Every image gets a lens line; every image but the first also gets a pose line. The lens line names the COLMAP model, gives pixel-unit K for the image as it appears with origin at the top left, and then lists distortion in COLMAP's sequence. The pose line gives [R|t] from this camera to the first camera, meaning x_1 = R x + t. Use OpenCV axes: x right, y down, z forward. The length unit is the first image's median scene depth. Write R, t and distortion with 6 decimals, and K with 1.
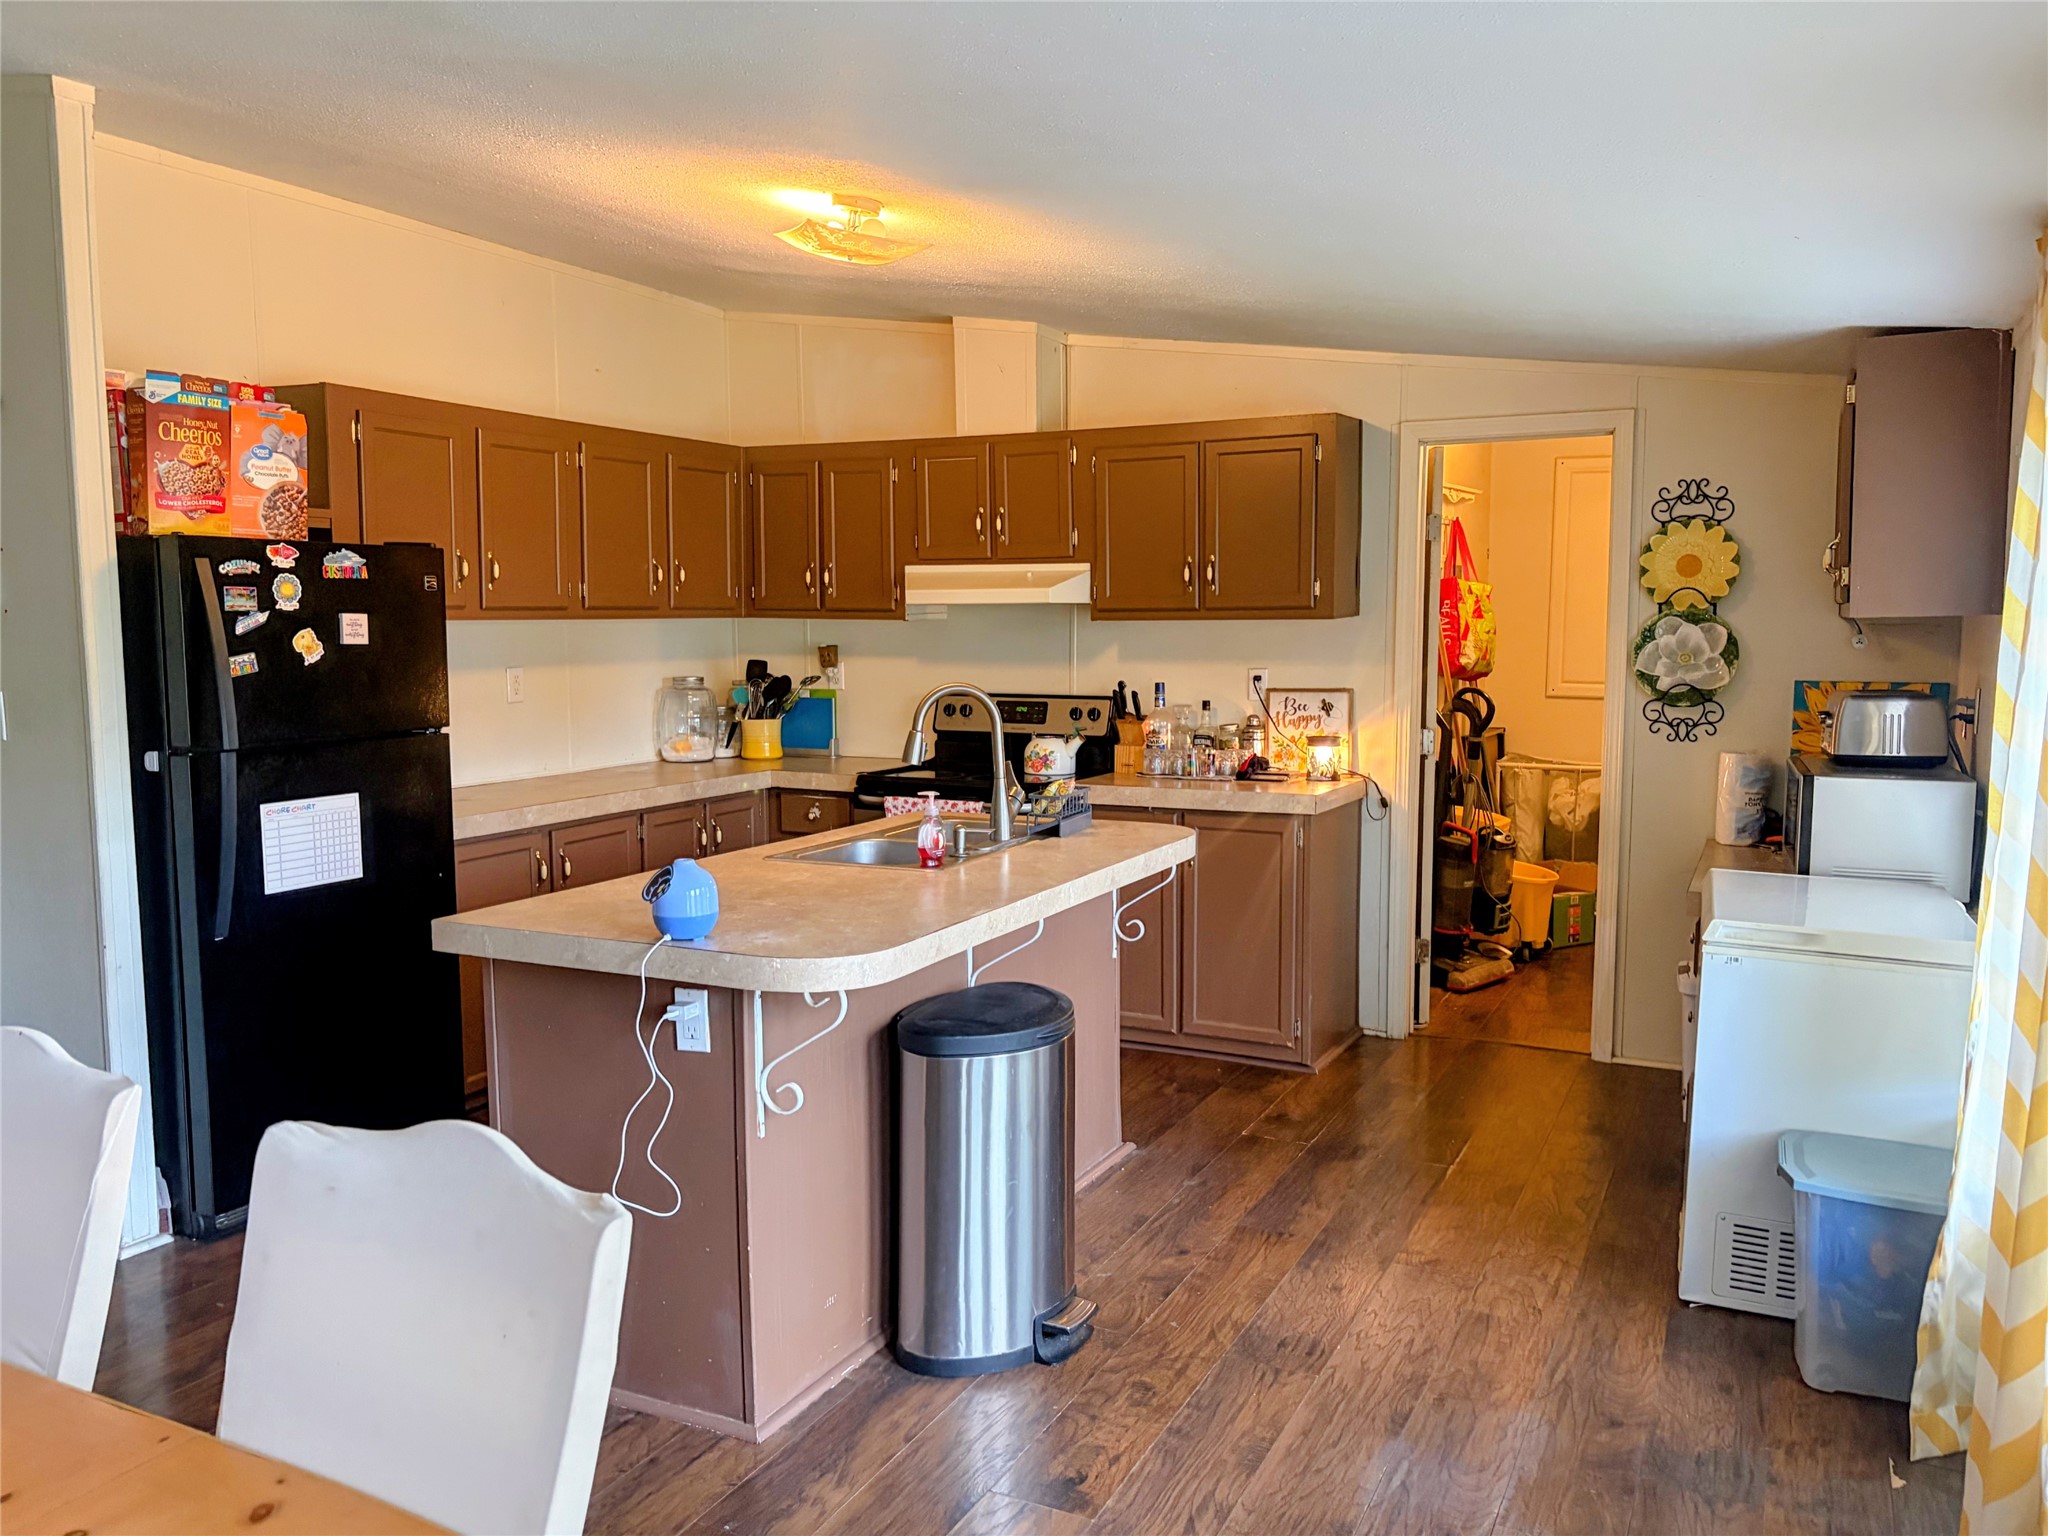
lens RADIAL K [[1554.6, 0, 1024.0], [0, 1554.6, 768.0], [0, 0, 1]] dist [0.009091, -0.000783]
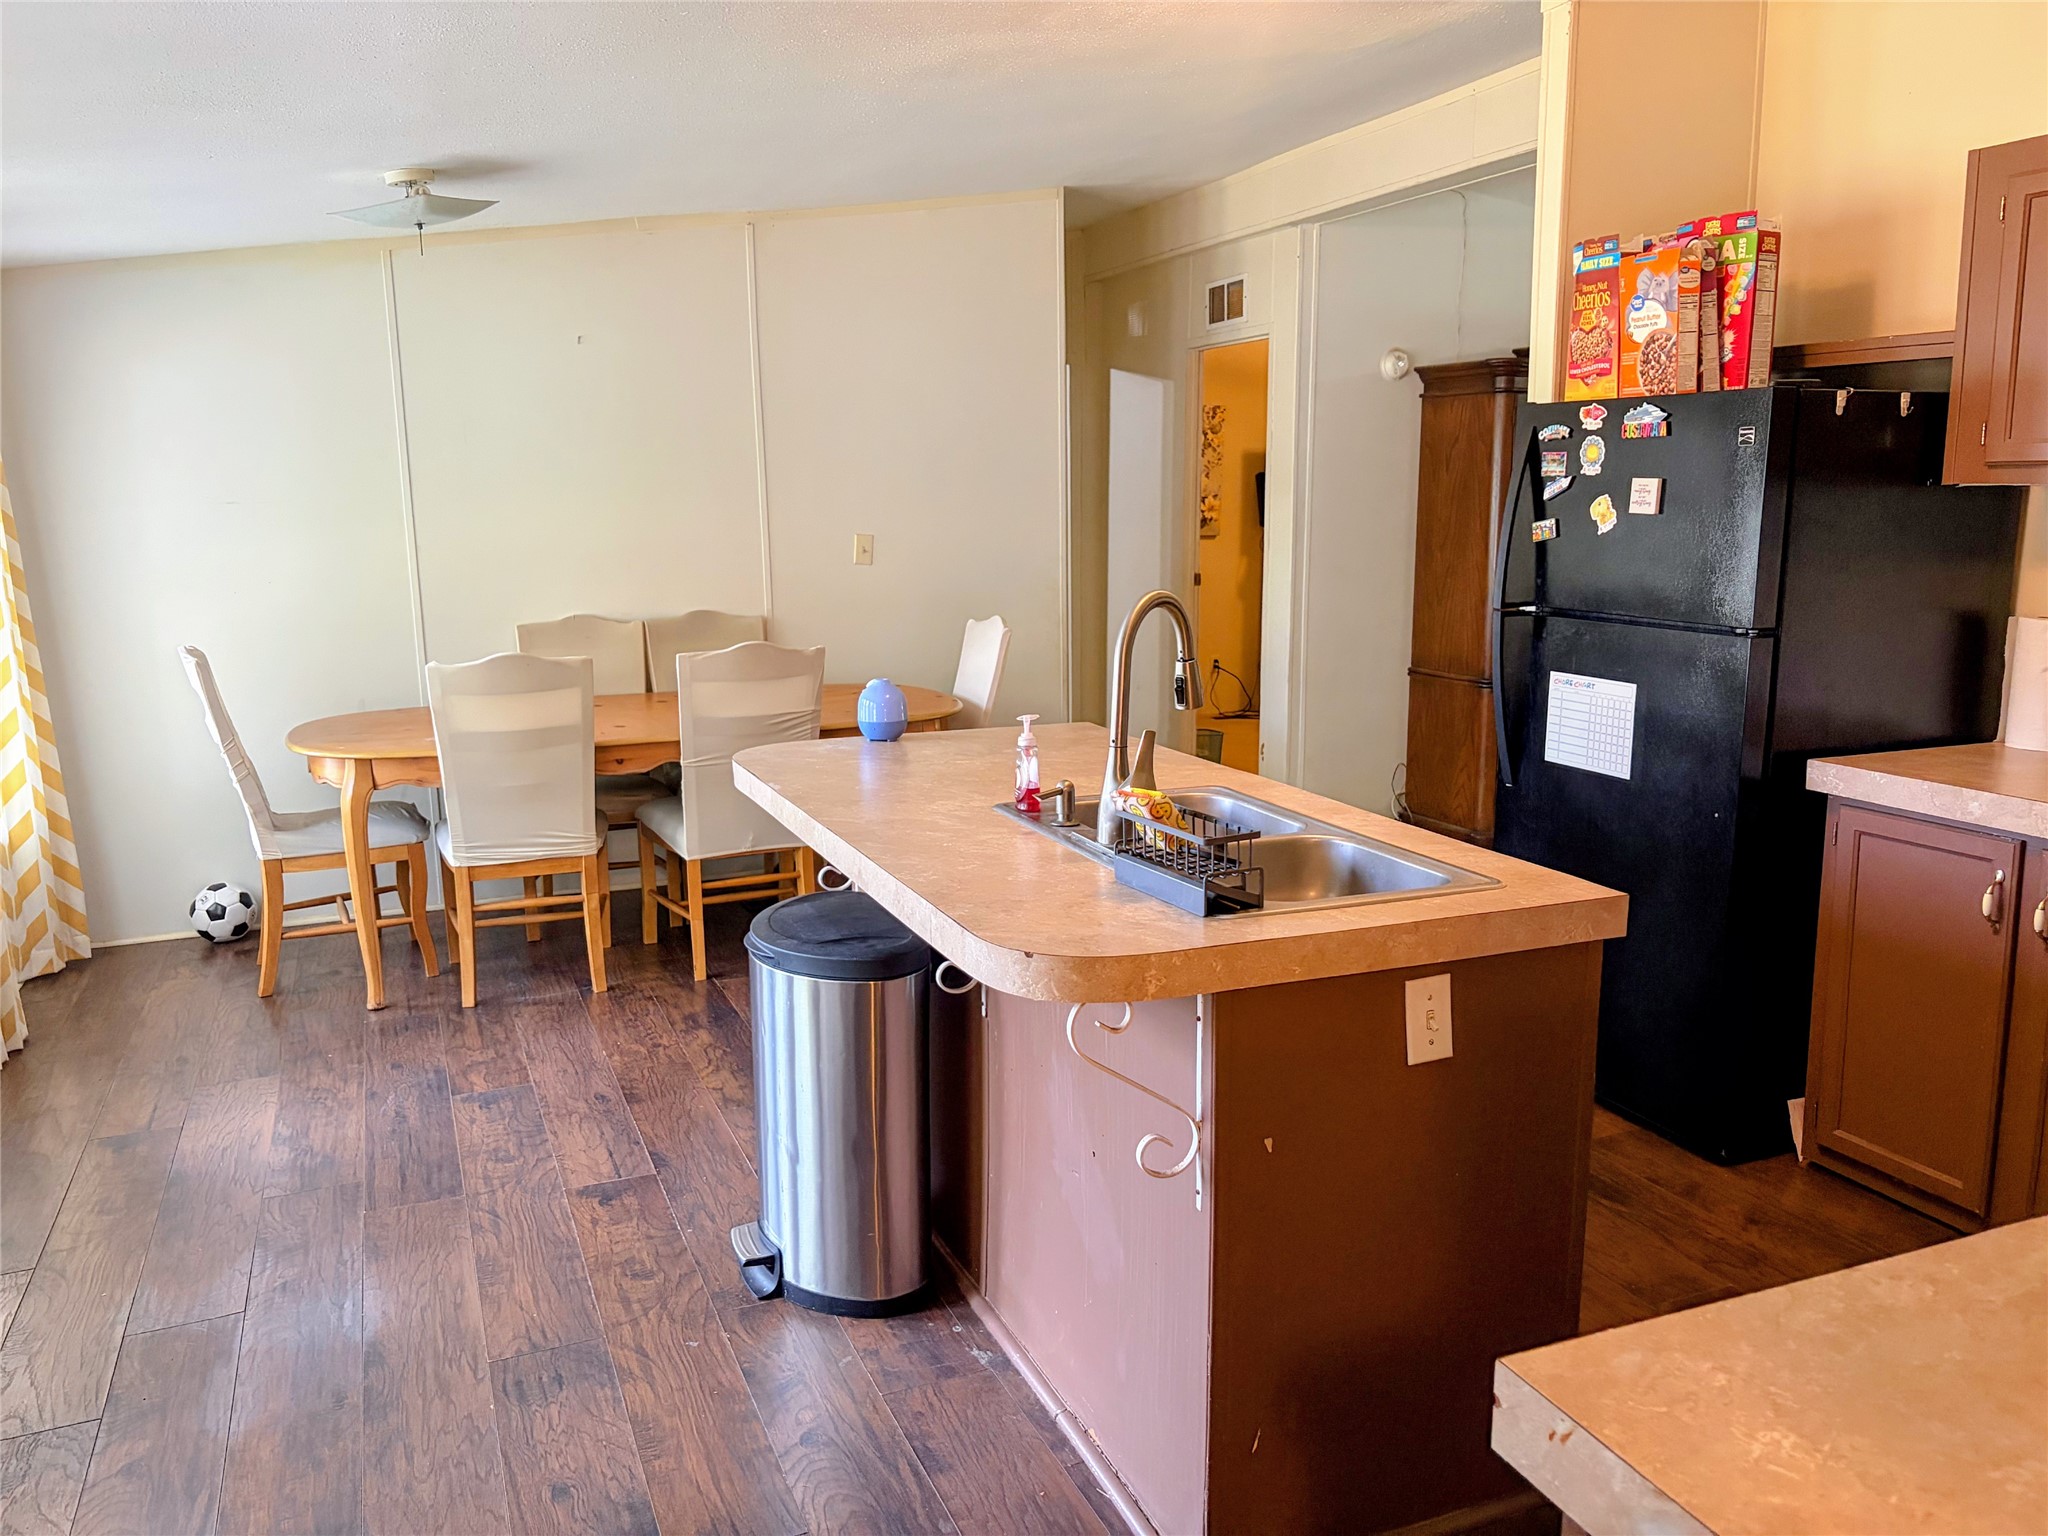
lens RADIAL K [[1577.2, 0, 1022.5], [0, 1577.2, 735.7], [0, 0, 1]] dist [0.056014, -0.051420]
pose [[-0.657727, 0.124309, -0.742929, 0.502034], [-0.067610, 0.972565, 0.222589, -0.141354], [0.750216, 0.196632, -0.631278, 1.407214]]
